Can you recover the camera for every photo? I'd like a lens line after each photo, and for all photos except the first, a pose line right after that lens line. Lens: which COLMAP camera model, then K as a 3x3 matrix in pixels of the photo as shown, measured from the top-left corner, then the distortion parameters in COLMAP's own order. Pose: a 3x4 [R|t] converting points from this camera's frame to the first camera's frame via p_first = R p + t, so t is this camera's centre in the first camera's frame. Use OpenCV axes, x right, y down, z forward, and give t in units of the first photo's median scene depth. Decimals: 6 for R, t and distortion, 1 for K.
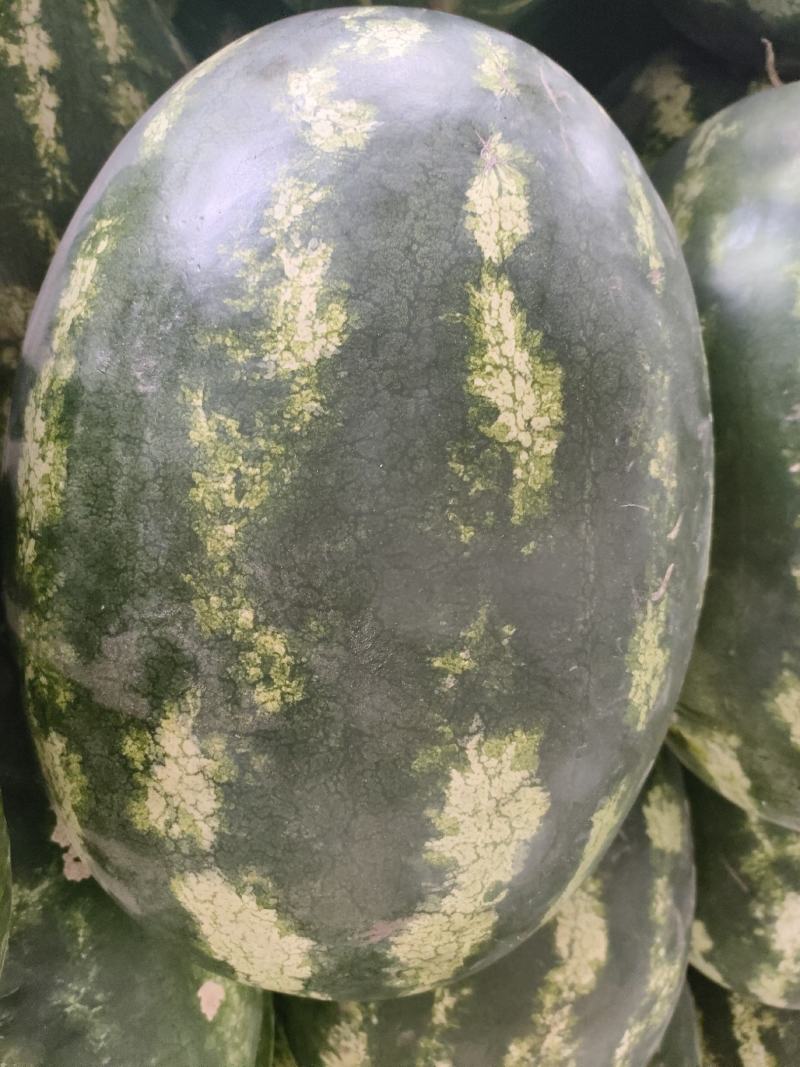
lens RADIAL K [[782.8, 0, 401.0], [0, 782.8, 506.1], [0, 0, 1]] dist [0.001562, -0.003652]
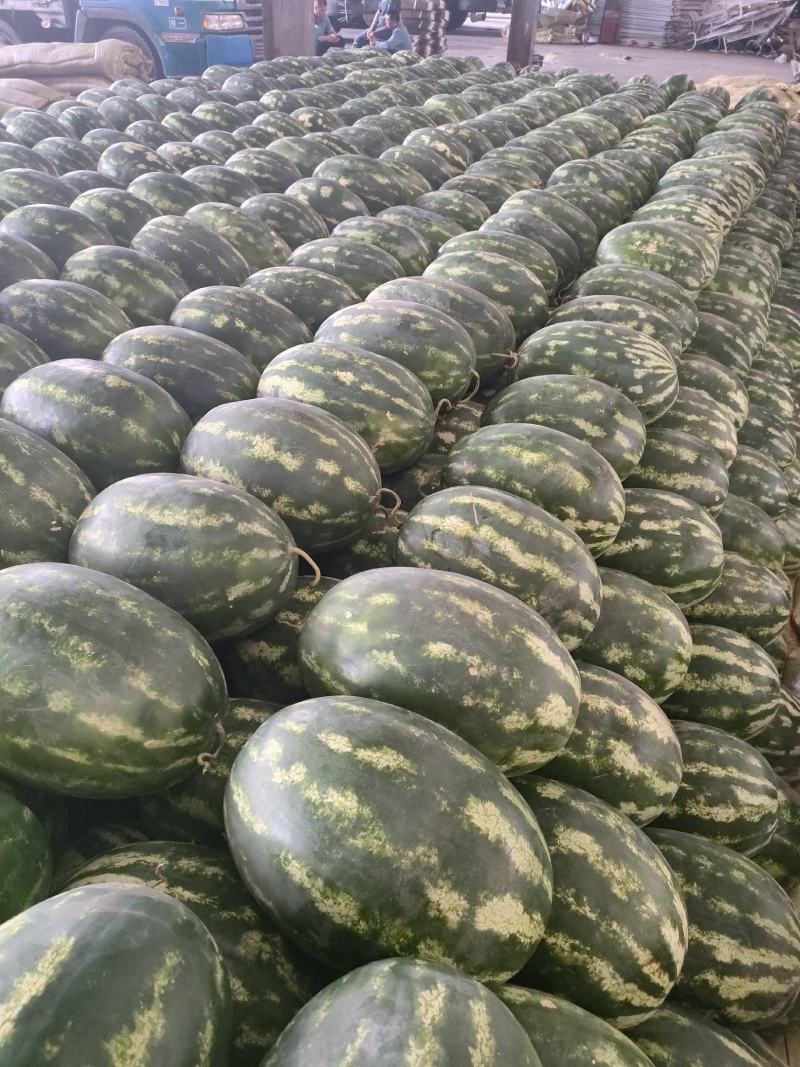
lens RADIAL K [[782.8, 0, 401.0], [0, 782.8, 506.1], [0, 0, 1]] dist [0.001562, -0.003652]
pose [[0.403838, -0.753031, 0.519480, -0.799501], [0.909995, 0.388961, -0.143589, -0.006535], [-0.093931, 0.530711, 0.842332, -2.630228]]
